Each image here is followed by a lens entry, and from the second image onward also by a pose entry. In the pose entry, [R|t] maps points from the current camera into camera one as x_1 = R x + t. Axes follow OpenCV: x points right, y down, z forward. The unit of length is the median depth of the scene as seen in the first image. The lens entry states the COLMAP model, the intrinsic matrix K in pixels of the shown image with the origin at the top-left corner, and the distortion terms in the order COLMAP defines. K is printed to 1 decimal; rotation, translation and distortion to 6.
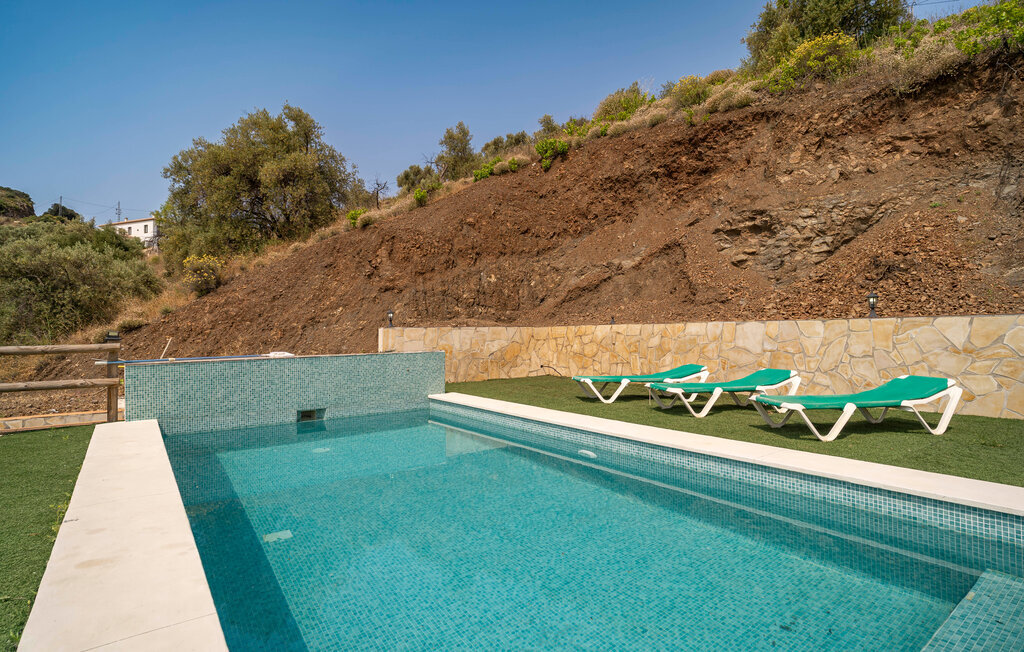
lens RADIAL K [[526.2, 0, 517.2], [0, 526.2, 323.2], [0, 0, 1]] dist [-0.001532, -0.000253]
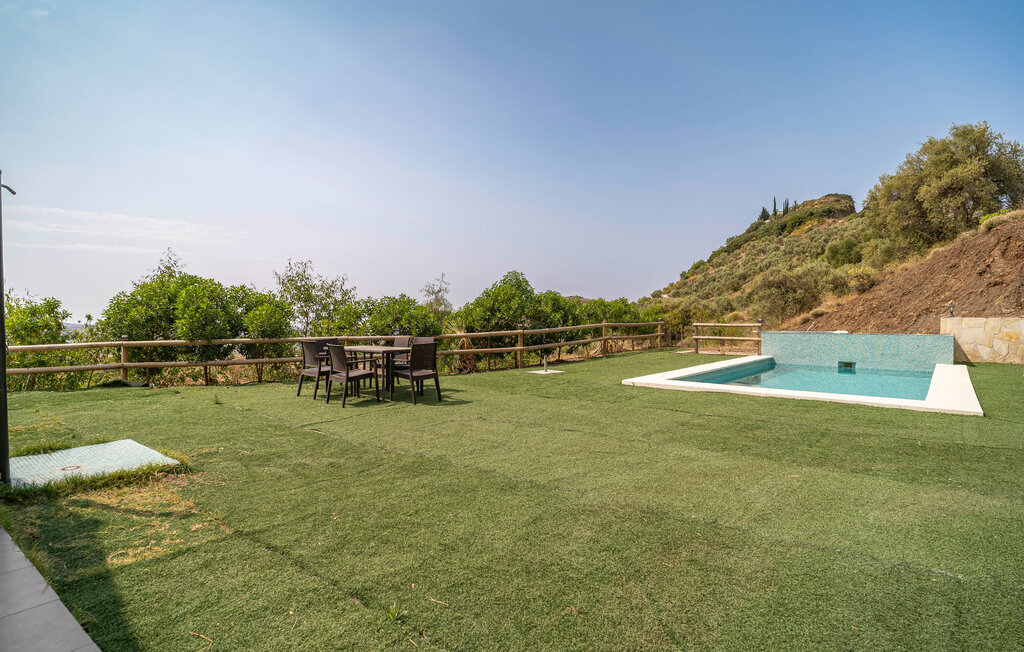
lens RADIAL K [[526.2, 0, 514.8], [0, 526.2, 326.2], [0, 0, 1]] dist [-0.001532, -0.000253]
pose [[0.242982, 0.030612, -0.969548, 0.631925], [0.010341, 0.999363, 0.034145, -0.021035], [0.969976, -0.018323, 0.242511, -0.331506]]
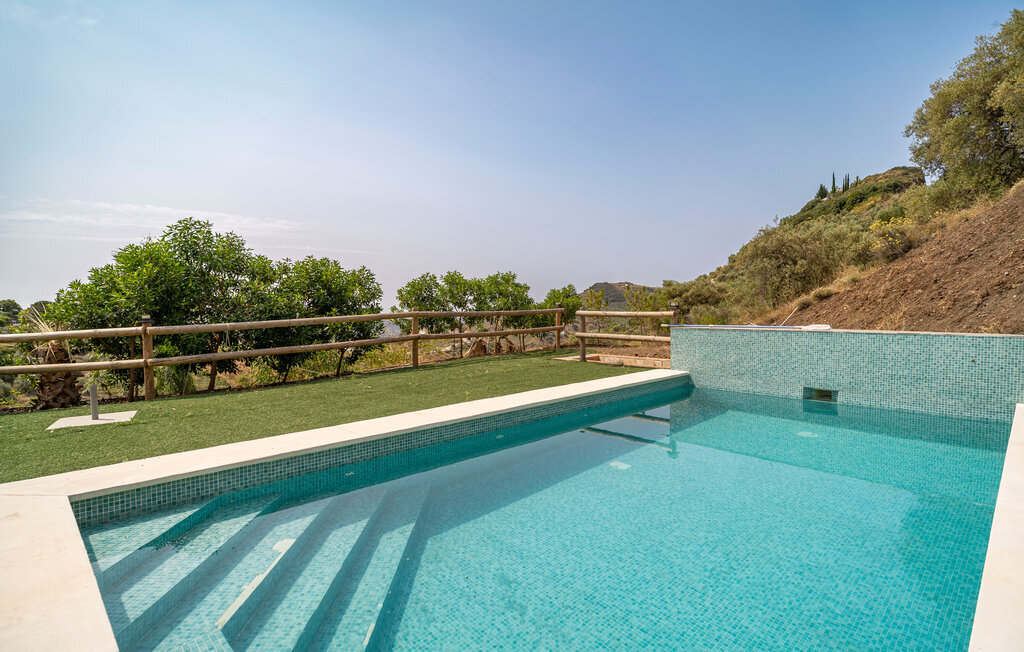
lens RADIAL K [[526.2, 0, 512.2], [0, 526.2, 327.5], [0, 0, 1]] dist [-0.001532, -0.000253]
pose [[0.153236, 0.057029, -0.986543, 0.235970], [0.017036, 0.998033, 0.060340, -0.003638], [0.988043, -0.026053, 0.151963, 0.190250]]
